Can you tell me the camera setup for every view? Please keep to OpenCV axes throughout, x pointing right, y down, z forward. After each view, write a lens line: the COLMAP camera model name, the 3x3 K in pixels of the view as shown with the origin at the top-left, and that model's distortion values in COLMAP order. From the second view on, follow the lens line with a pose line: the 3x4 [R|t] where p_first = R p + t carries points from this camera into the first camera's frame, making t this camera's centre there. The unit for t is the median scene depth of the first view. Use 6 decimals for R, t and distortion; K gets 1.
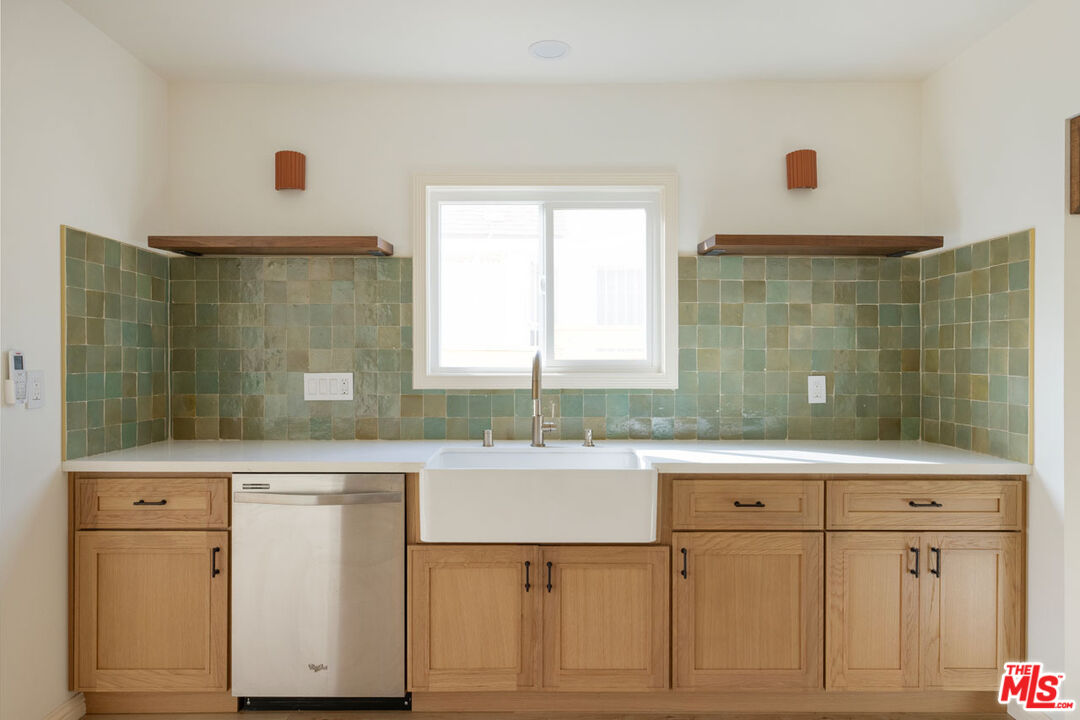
lens RADIAL K [[640.5, 0, 539.6], [0, 640.5, 362.8], [0, 0, 1]] dist [-0.005284, -0.001891]
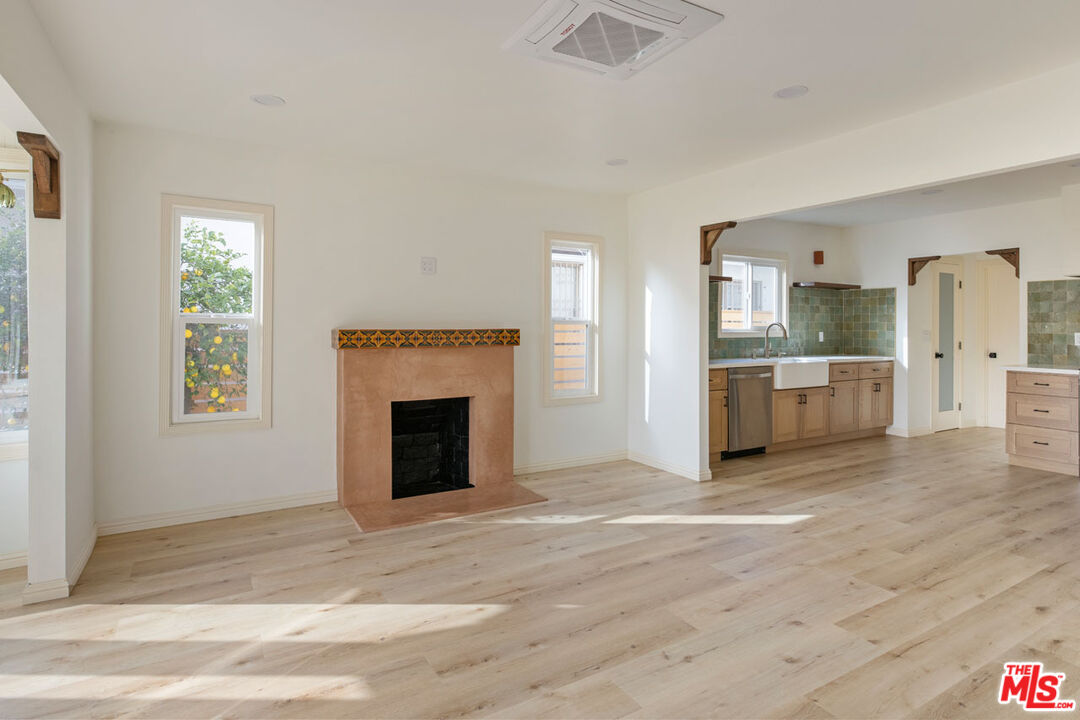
lens RADIAL K [[580.3, 0, 527.4], [0, 580.3, 322.4], [0, 0, 1]] dist [-0.000783, -0.002575]
pose [[0.868451, 0.003659, 0.495762, -2.394633], [0.001551, 0.999948, -0.010097, 0.004239], [-0.495773, 0.009538, 0.868400, -0.688597]]
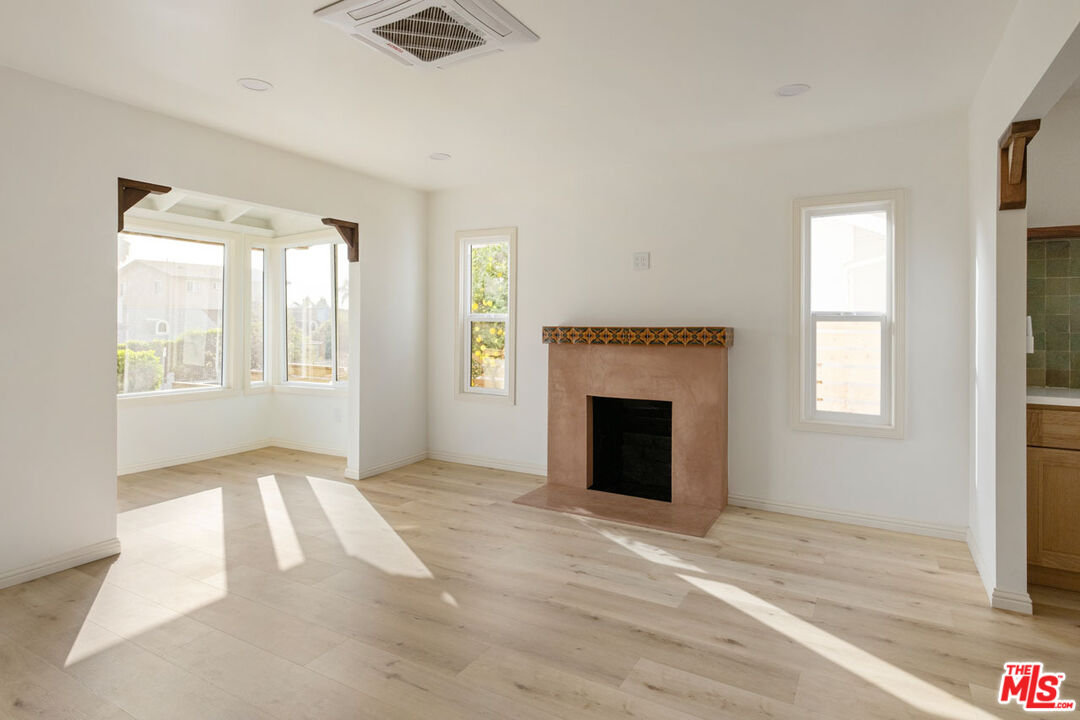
lens RADIAL K [[580.3, 0, 503.6], [0, 580.3, 321.0], [0, 0, 1]] dist [-0.000783, -0.002575]
pose [[0.849350, -0.001435, -0.527828, -1.020213], [-0.003122, 0.999965, -0.007743, 0.004421], [0.527820, 0.008224, 0.849316, -0.663402]]
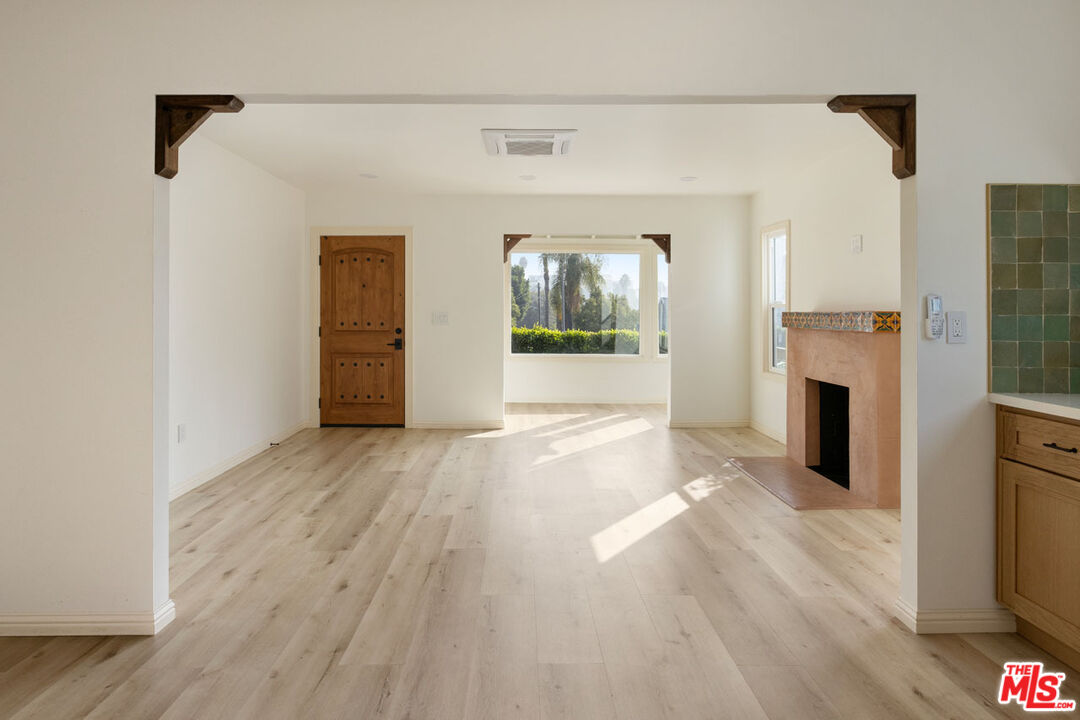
lens RADIAL K [[580.3, 0, 534.6], [0, 580.3, 313.9], [0, 0, 1]] dist [-0.000783, -0.002575]
pose [[0.025901, 0.002344, -0.999662, 0.244028], [-0.004426, 0.999988, 0.002230, 0.015114], [0.999655, 0.004367, 0.025911, 0.162921]]
